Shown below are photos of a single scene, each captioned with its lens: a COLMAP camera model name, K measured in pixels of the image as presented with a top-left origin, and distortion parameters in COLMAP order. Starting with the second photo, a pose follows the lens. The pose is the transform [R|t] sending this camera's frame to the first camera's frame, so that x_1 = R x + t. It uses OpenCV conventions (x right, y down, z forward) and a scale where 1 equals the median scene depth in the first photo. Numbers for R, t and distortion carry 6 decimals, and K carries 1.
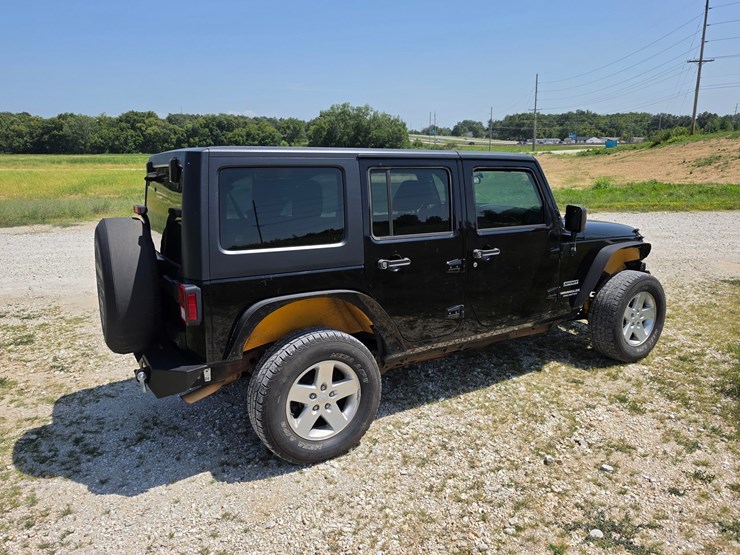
lens RADIAL K [[521.0, 0, 368.1], [0, 521.0, 273.0], [0, 0, 1]] dist [0.084528, -0.122082]
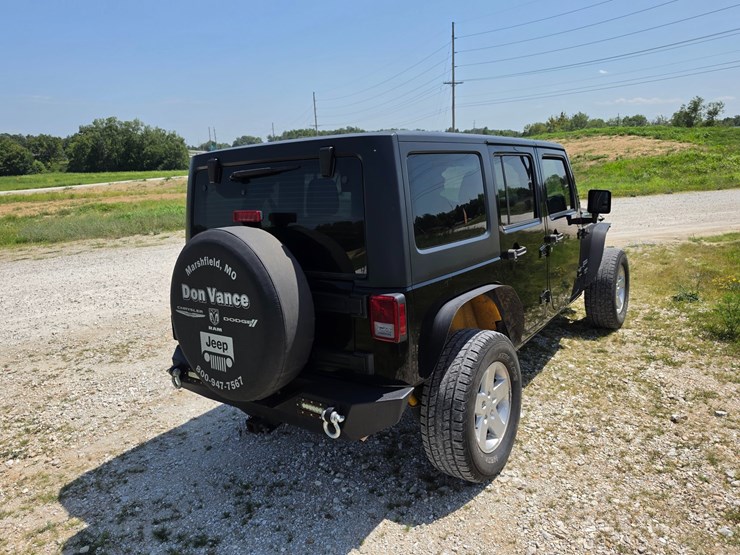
lens RADIAL K [[523.7, 0, 365.8], [0, 523.7, 266.4], [0, 0, 1]] dist [0.058813, -0.079505]
pose [[0.921123, -0.104133, 0.375084, -0.527434], [0.119028, 0.992751, -0.016692, -0.009364], [-0.370627, 0.060021, 0.926840, 0.186290]]
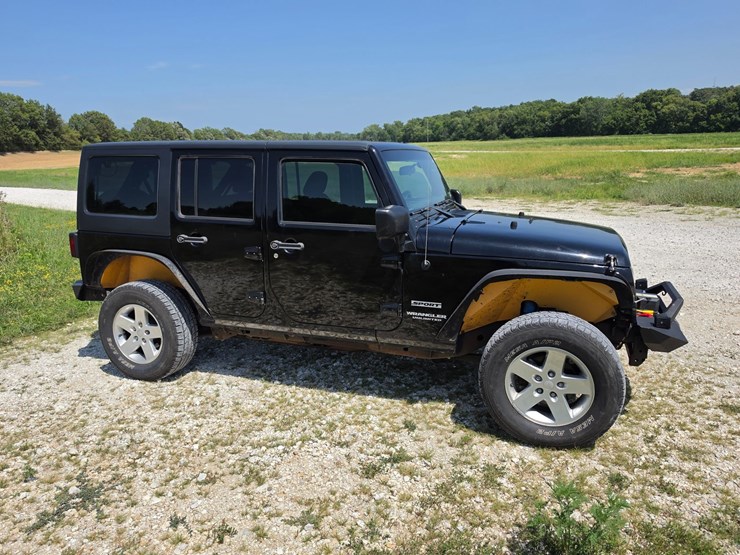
lens RADIAL K [[523.7, 0, 365.8], [0, 523.7, 266.4], [0, 0, 1]] dist [0.058813, -0.079505]
pose [[0.627157, 0.164711, -0.761279, 1.092576], [-0.148231, 0.984762, 0.090948, -0.113428], [0.764658, 0.055807, 0.642015, 0.499965]]
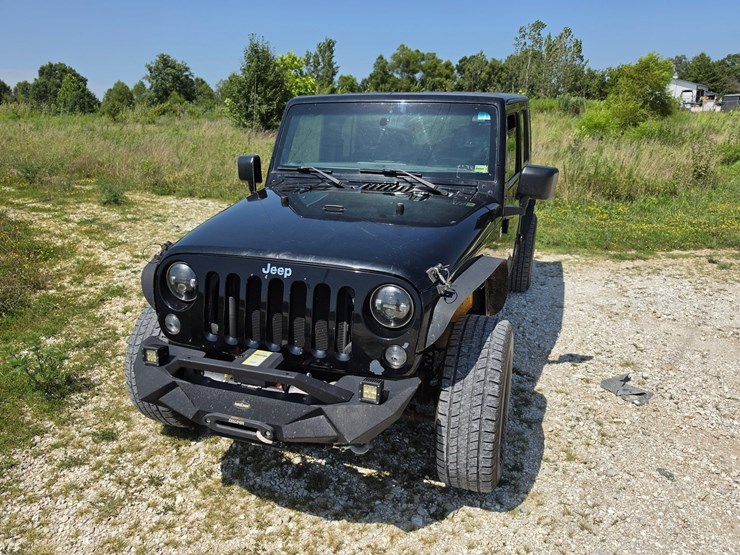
lens RADIAL K [[521.3, 0, 374.1], [0, 521.3, 275.0], [0, 0, 1]] dist [0.041551, -0.054856]
pose [[-0.756269, 0.213128, -0.618574, 0.916979], [-0.115122, 0.887355, 0.446485, -0.410632], [0.644053, 0.408874, -0.646543, 1.988933]]
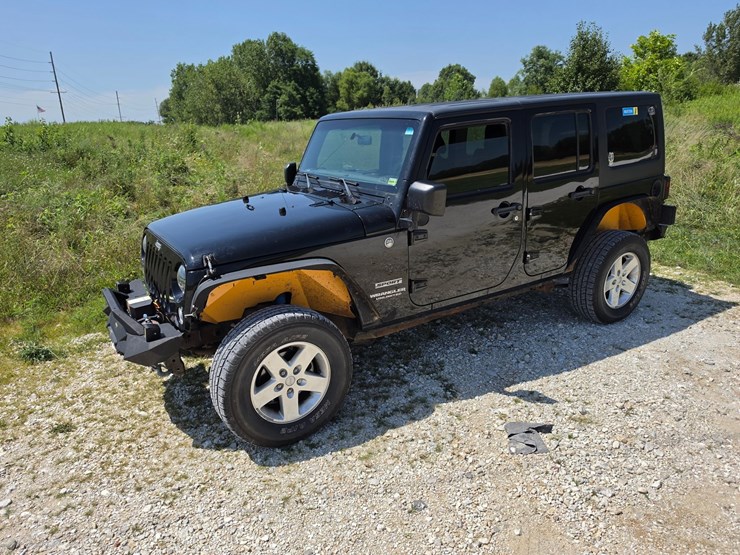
lens RADIAL K [[518.4, 0, 359.6], [0, 518.4, 284.8], [0, 0, 1]] dist [0.063945, -0.085172]
pose [[-0.997622, 0.068486, 0.007777, 0.273888], [0.063340, 0.866426, 0.495272, -0.499863], [0.027181, 0.494587, -0.868703, 2.352875]]
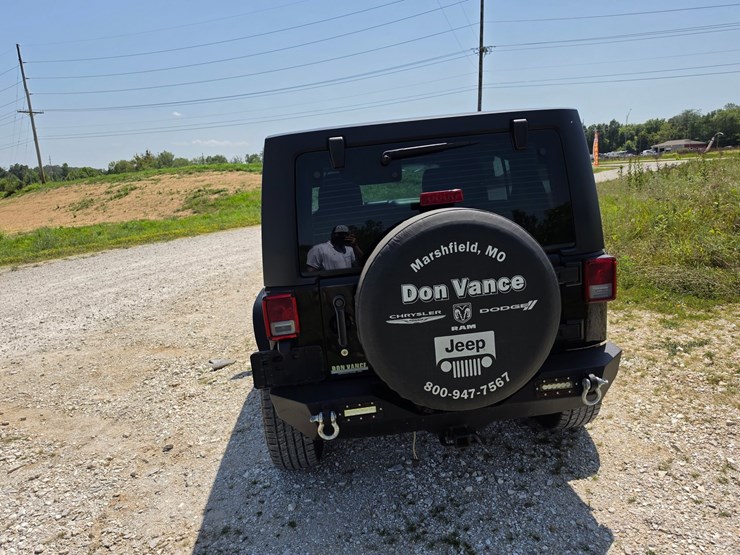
lens RADIAL K [[518.2, 0, 364.8], [0, 518.2, 275.6], [0, 0, 1]] dist [0.067272, -0.092232]
pose [[0.427138, -0.185153, 0.885026, -1.002196], [0.260289, 0.962555, 0.075750, -0.089962], [-0.865912, 0.198007, 0.459337, 0.723957]]
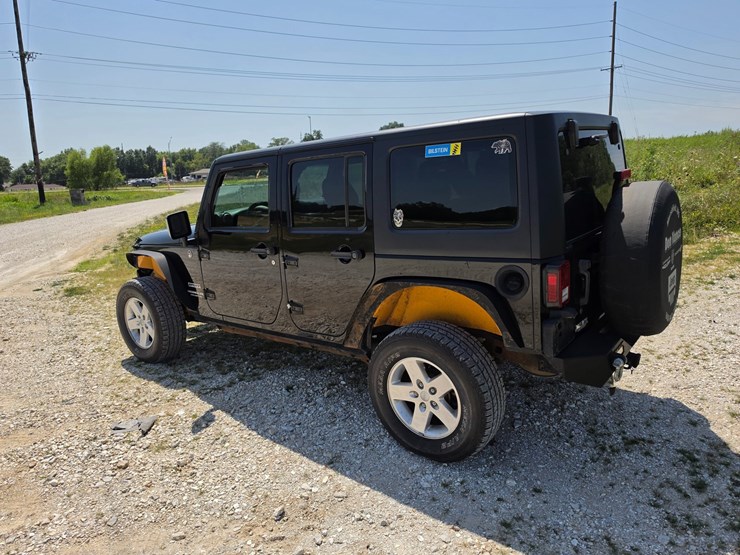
lens RADIAL K [[519.0, 0, 358.2], [0, 519.0, 284.8], [0, 0, 1]] dist [0.069786, -0.092100]
pose [[-0.354433, -0.164648, 0.920472, -1.021866], [0.259415, 0.928423, 0.265959, -0.272413], [-0.898377, 0.333049, -0.286352, 1.565436]]
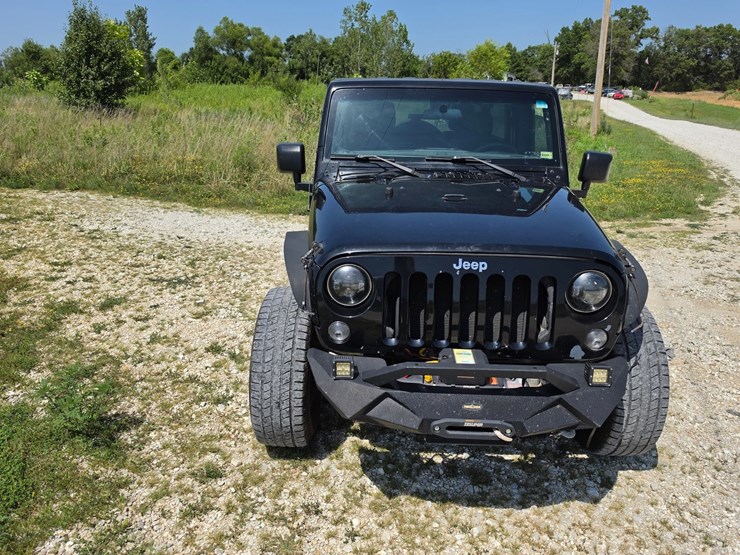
lens RADIAL K [[532.4, 0, 377.0], [0, 532.4, 270.4], [0, 0, 1]] dist [0.064285, -0.085746]
pose [[-0.519333, 0.274486, -0.809290, 1.167744], [-0.179643, 0.890786, 0.417407, -0.358351], [0.835476, 0.362157, -0.413305, 1.685581]]
